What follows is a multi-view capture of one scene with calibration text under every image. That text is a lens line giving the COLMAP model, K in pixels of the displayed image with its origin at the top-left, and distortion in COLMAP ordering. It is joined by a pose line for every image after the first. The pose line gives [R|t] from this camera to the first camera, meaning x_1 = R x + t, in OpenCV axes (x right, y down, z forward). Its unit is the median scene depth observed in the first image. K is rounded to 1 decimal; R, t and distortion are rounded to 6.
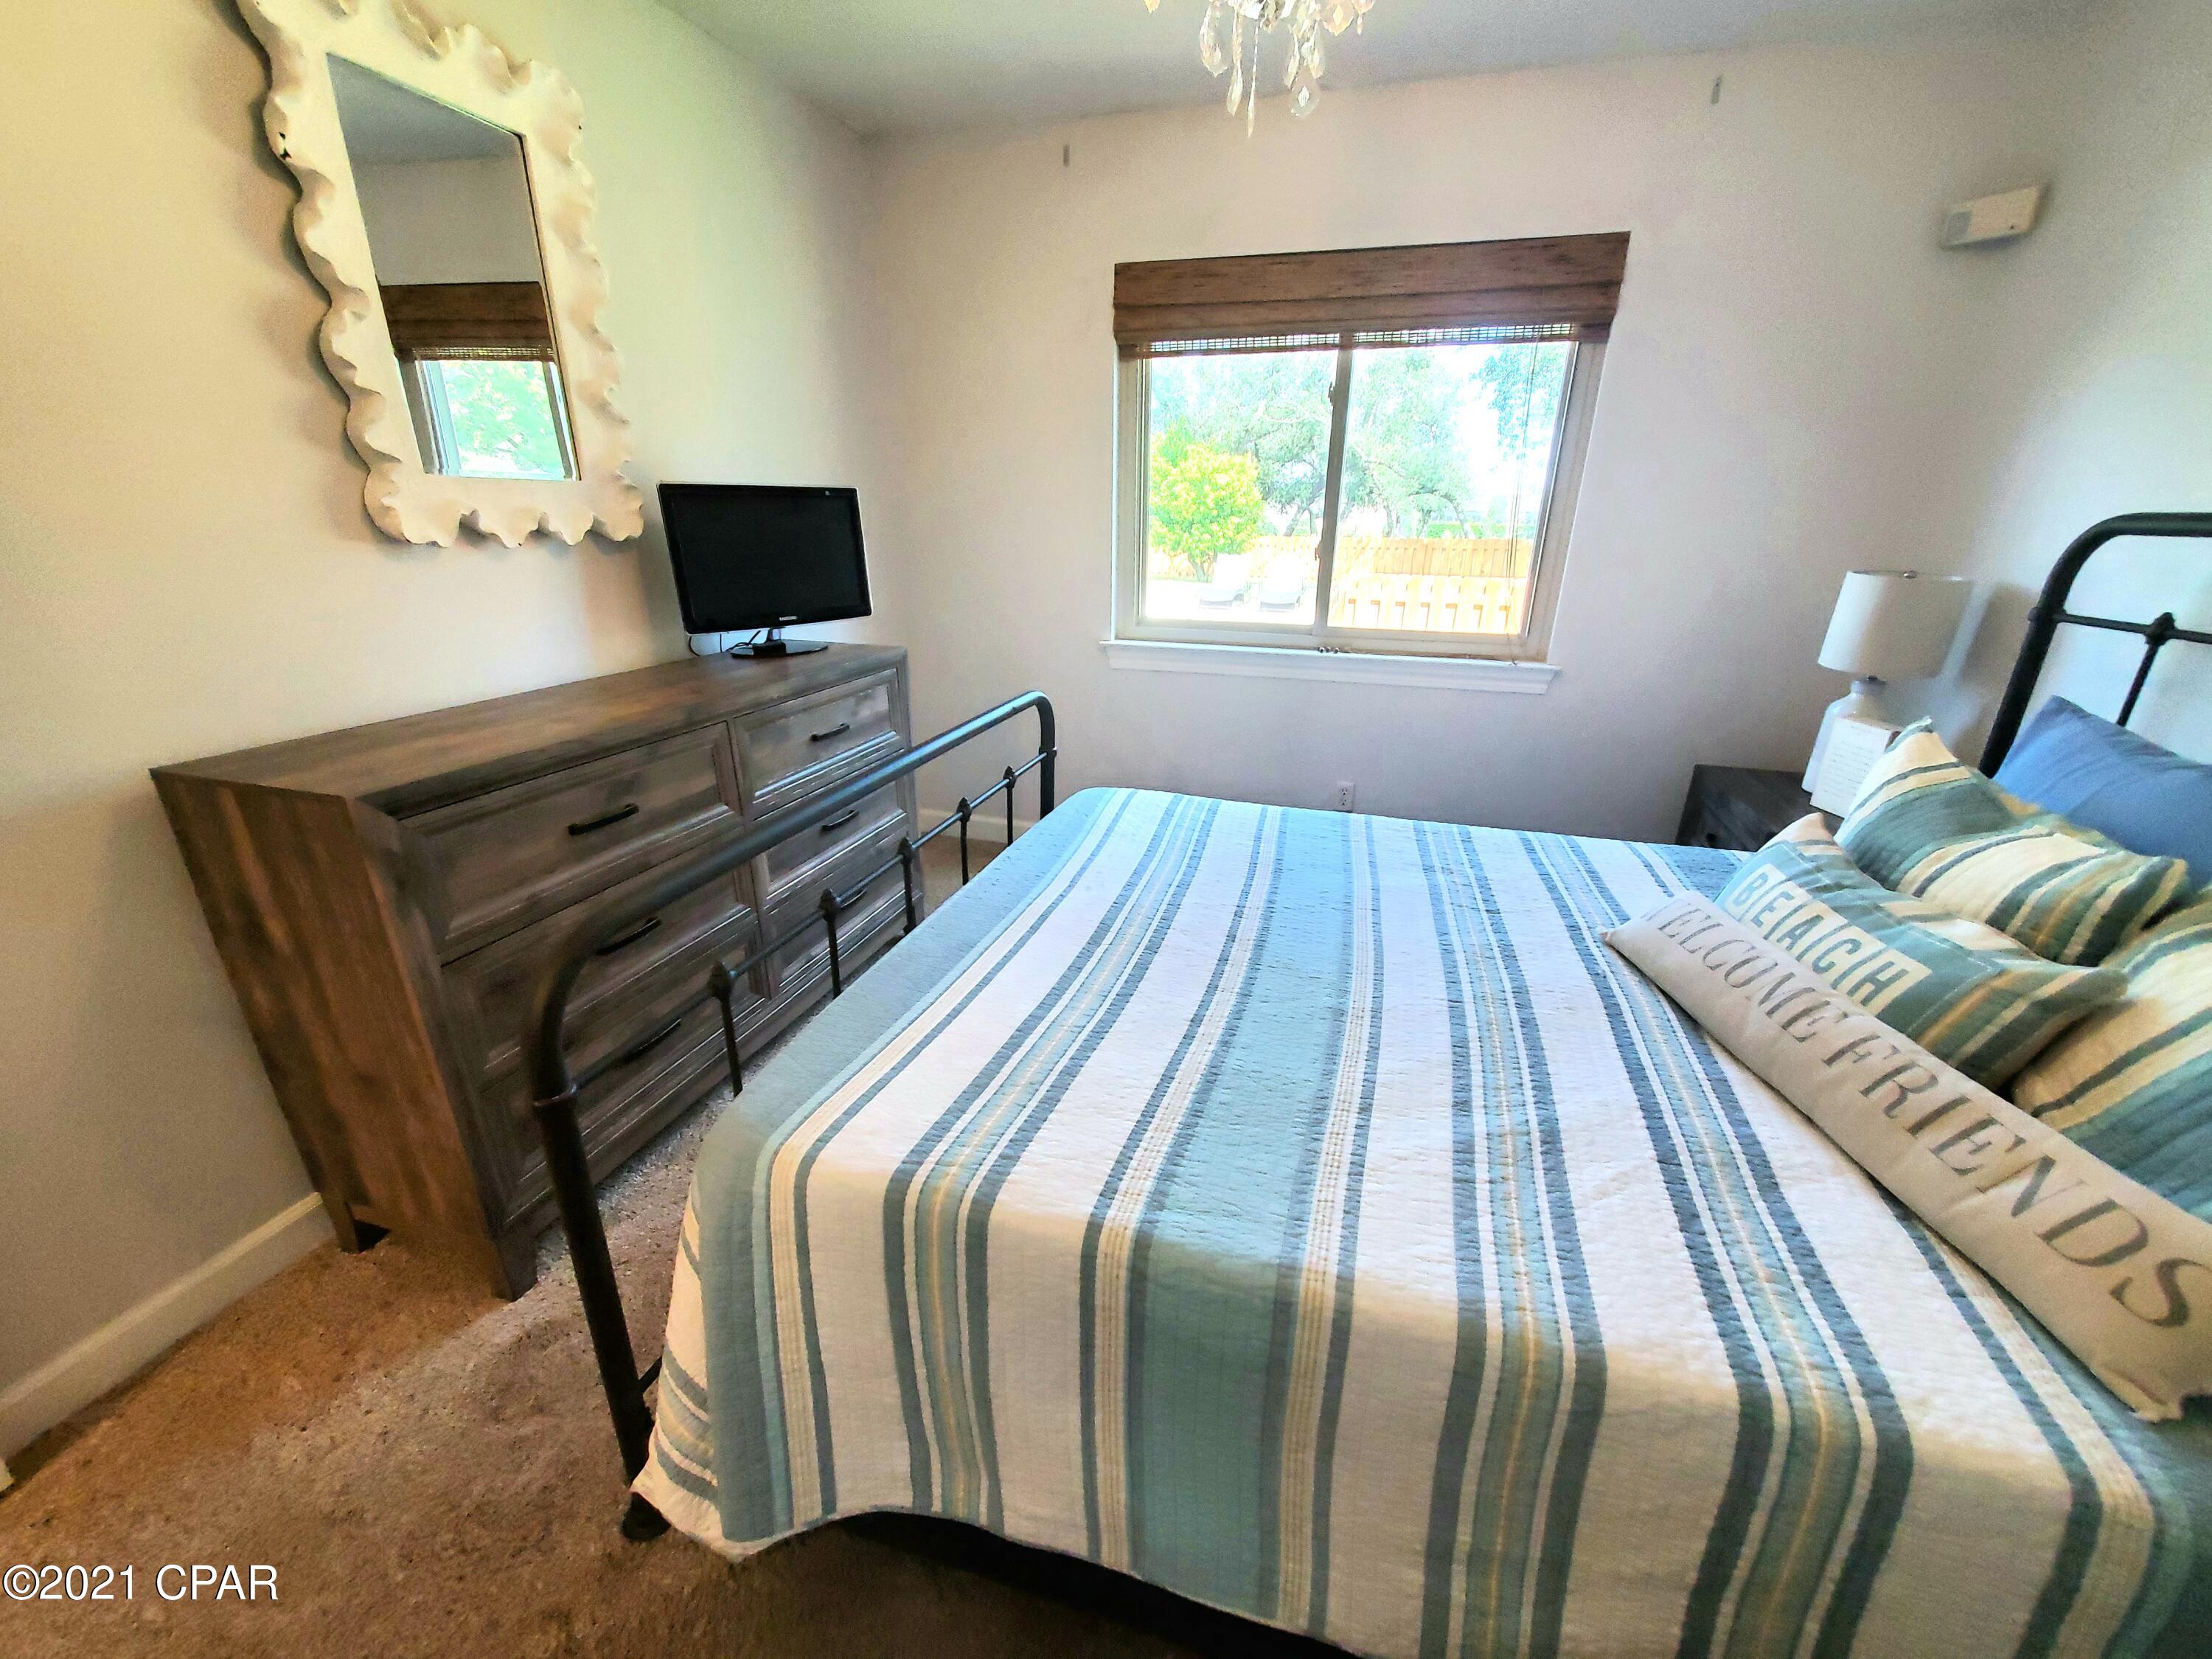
lens RADIAL K [[872.1, 0, 1108.7], [0, 872.1, 818.9], [0, 0, 1]] dist [0.000642, 0.000044]
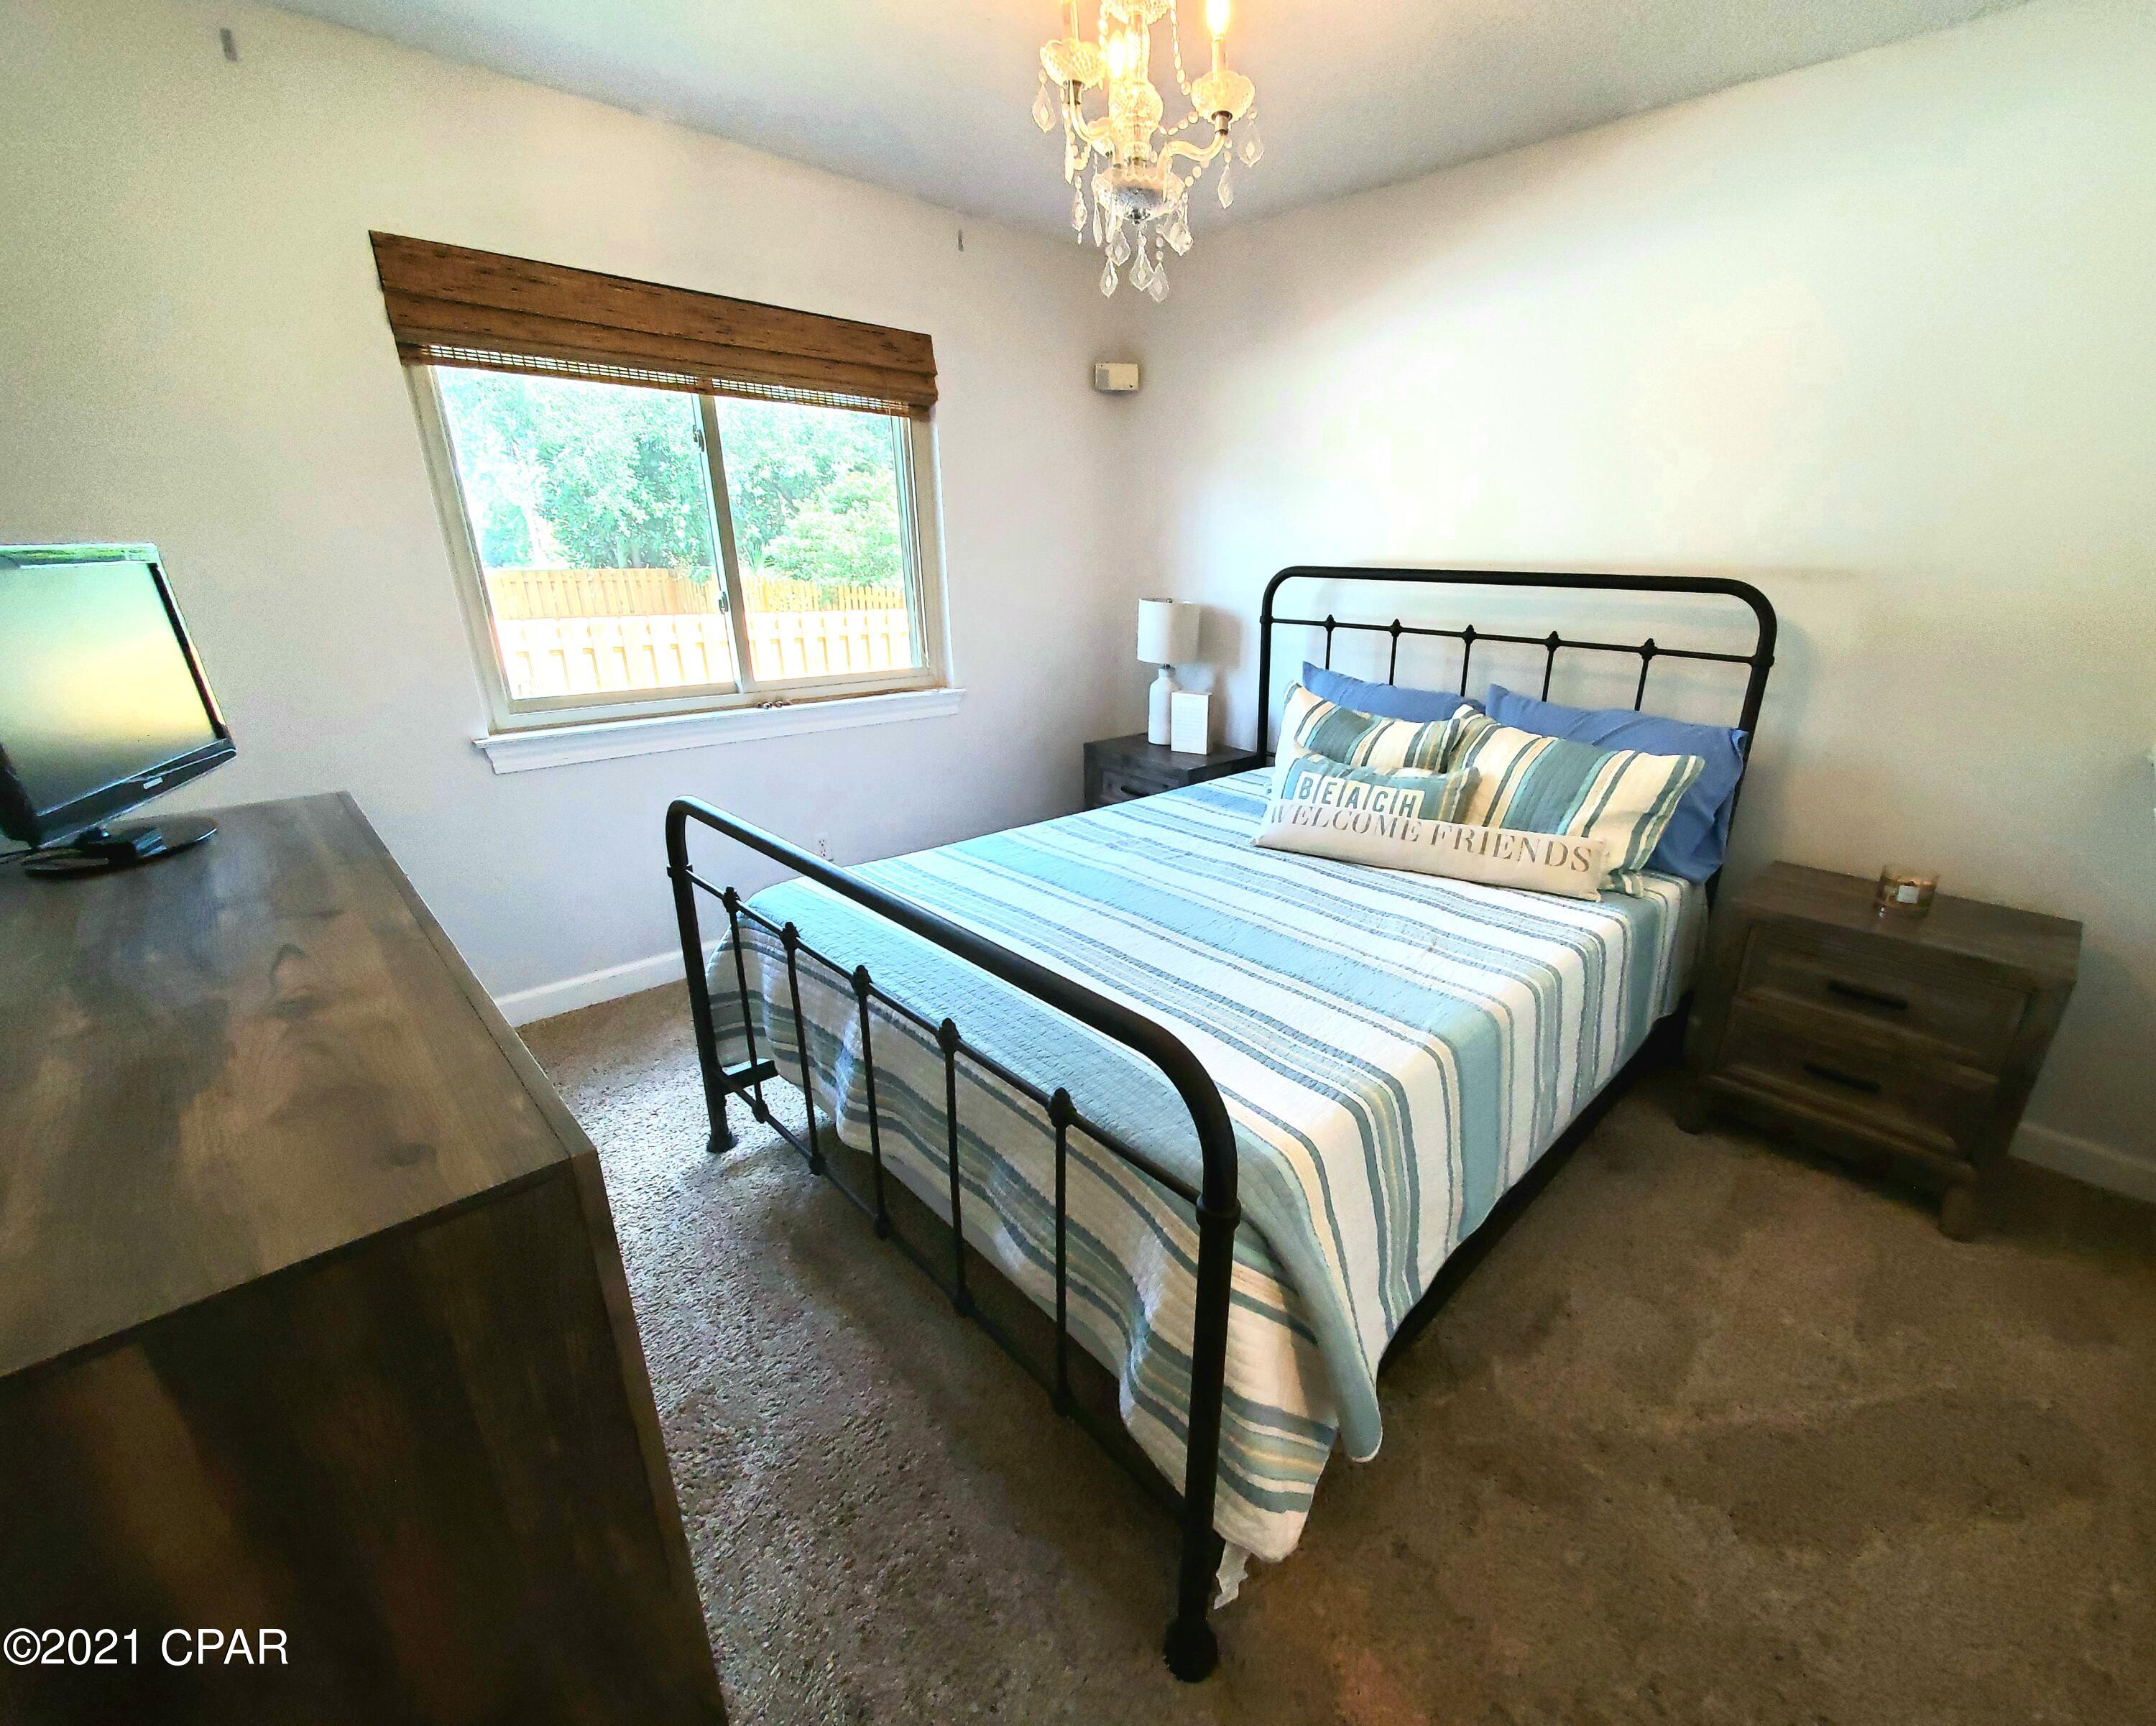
lens RADIAL K [[968.1, 0, 1087.9], [0, 968.1, 876.7], [0, 0, 1]] dist [-0.005732, -0.000584]
pose [[0.480341, -0.291884, 0.827089, -0.783248], [0.286781, 0.943435, 0.166393, -0.137919], [-0.828872, 0.157268, 0.536877, 0.243978]]
